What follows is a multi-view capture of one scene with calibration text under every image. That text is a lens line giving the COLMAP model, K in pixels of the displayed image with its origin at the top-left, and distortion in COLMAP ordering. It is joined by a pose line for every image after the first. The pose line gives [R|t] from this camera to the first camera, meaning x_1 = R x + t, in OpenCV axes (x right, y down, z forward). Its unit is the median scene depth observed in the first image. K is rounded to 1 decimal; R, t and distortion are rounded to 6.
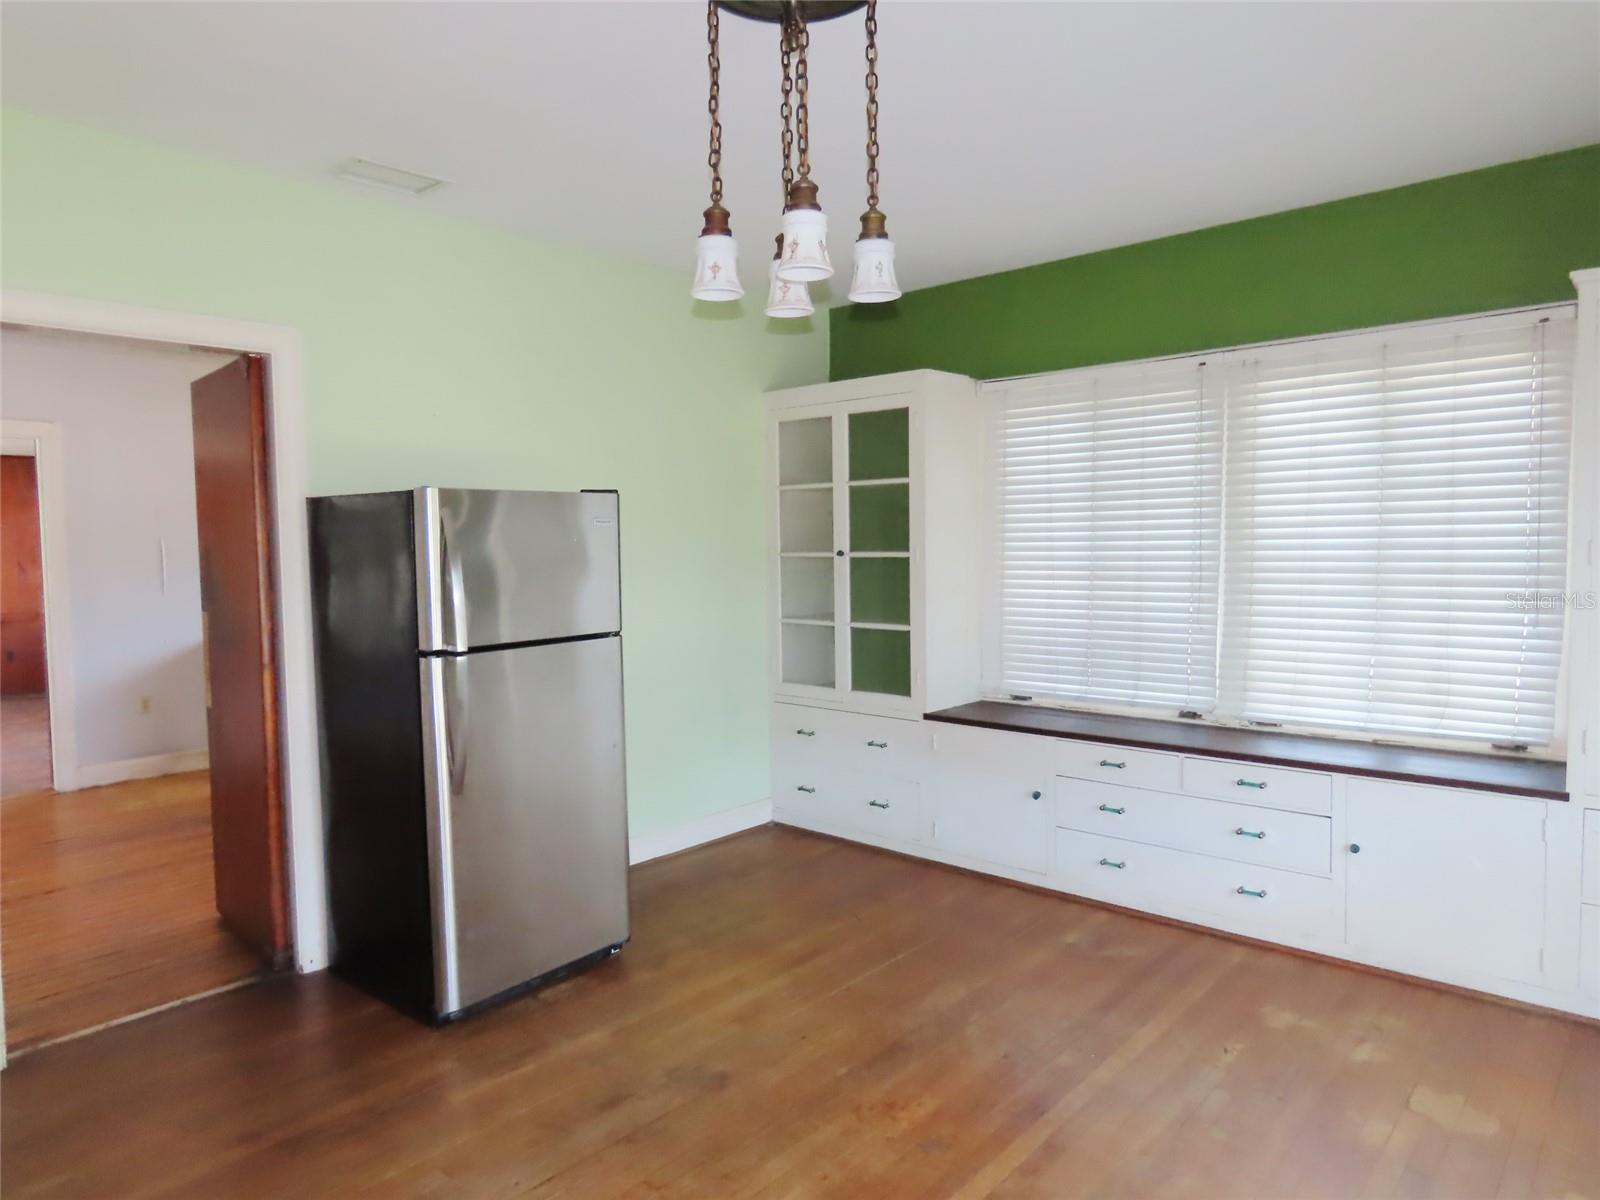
lens RADIAL K [[1011.8, 0, 781.1], [0, 1011.8, 590.4], [0, 0, 1]] dist [0.041074, -0.057137]
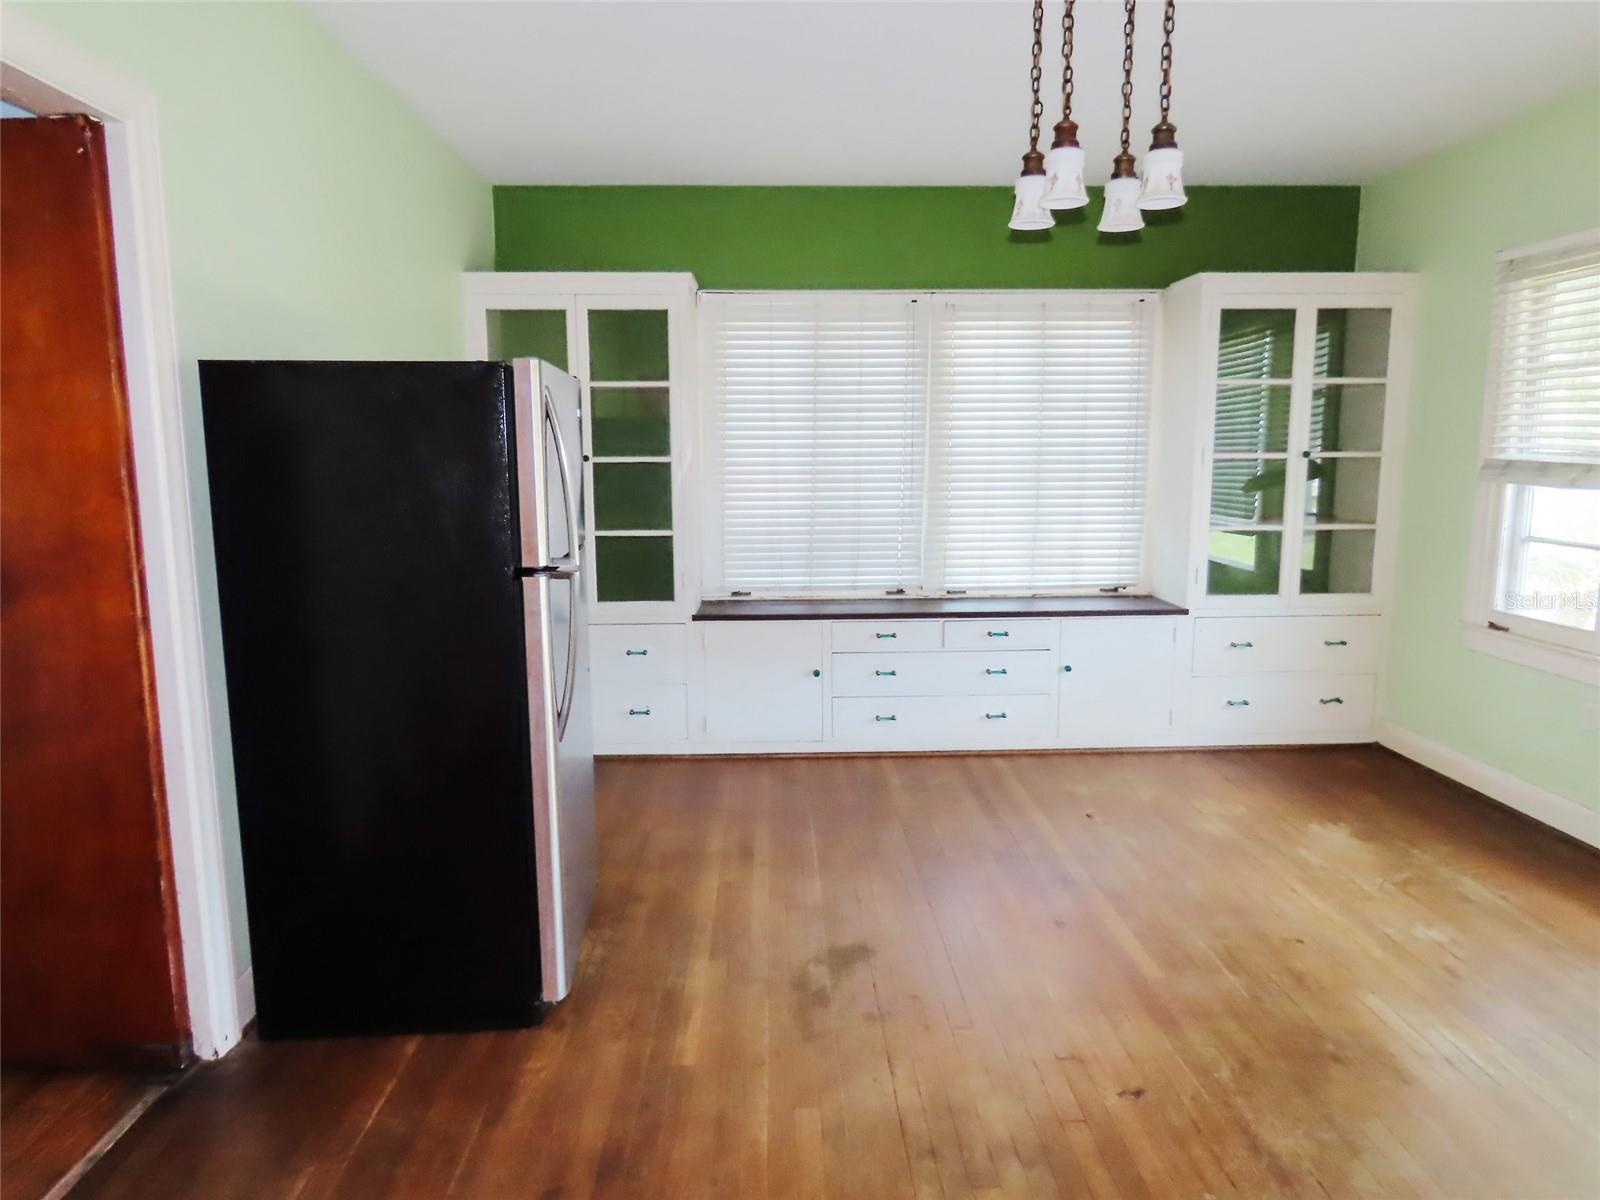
lens RADIAL K [[1001.6, 0, 802.6], [0, 1001.6, 598.9], [0, 0, 1]] dist [-0.015958, 0.004530]
pose [[0.729561, -0.087794, 0.678258, -0.527568], [0.028209, 0.994745, 0.098417, 0.009313], [-0.683334, -0.052668, 0.728204, 0.207351]]
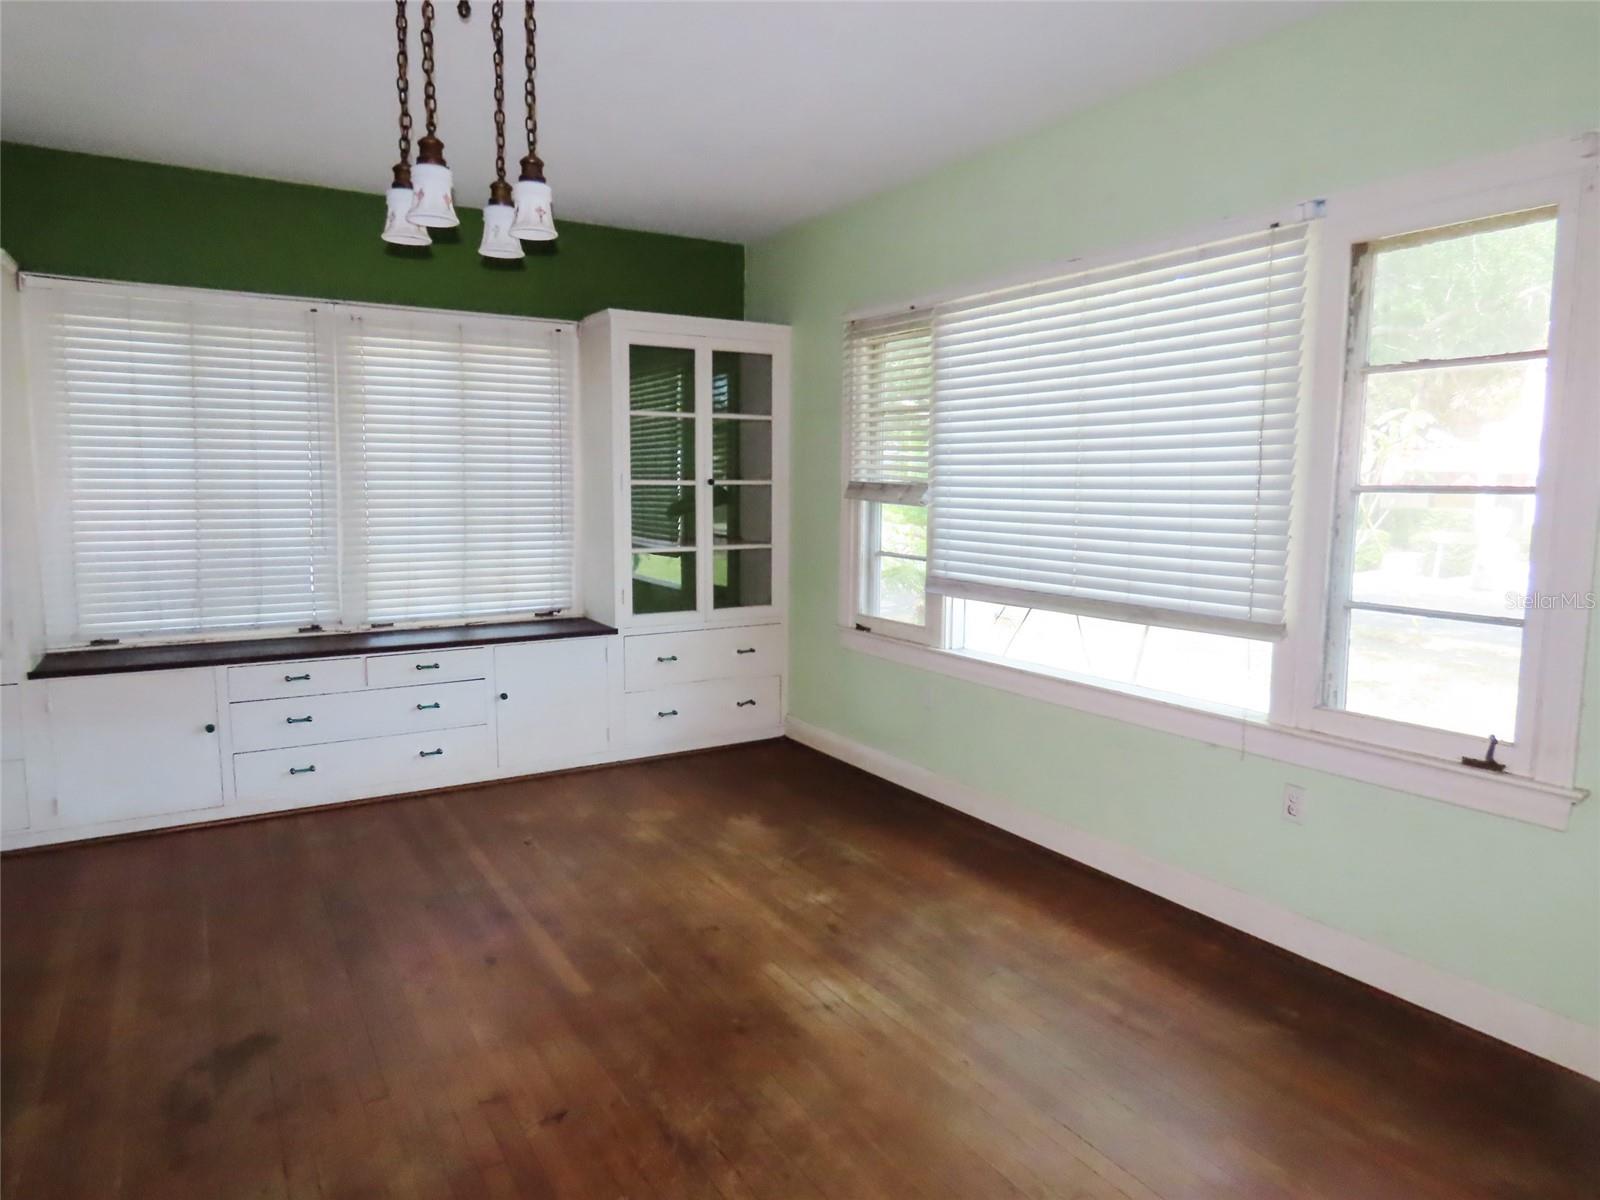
lens RADIAL K [[1001.6, 0, 802.6], [0, 1001.6, 598.9], [0, 0, 1]] dist [-0.015958, 0.004530]
pose [[0.290459, -0.095836, 0.952076, -0.501597], [0.034291, 0.995375, 0.089733, 0.011059], [-0.956273, 0.006583, 0.292402, 0.176661]]
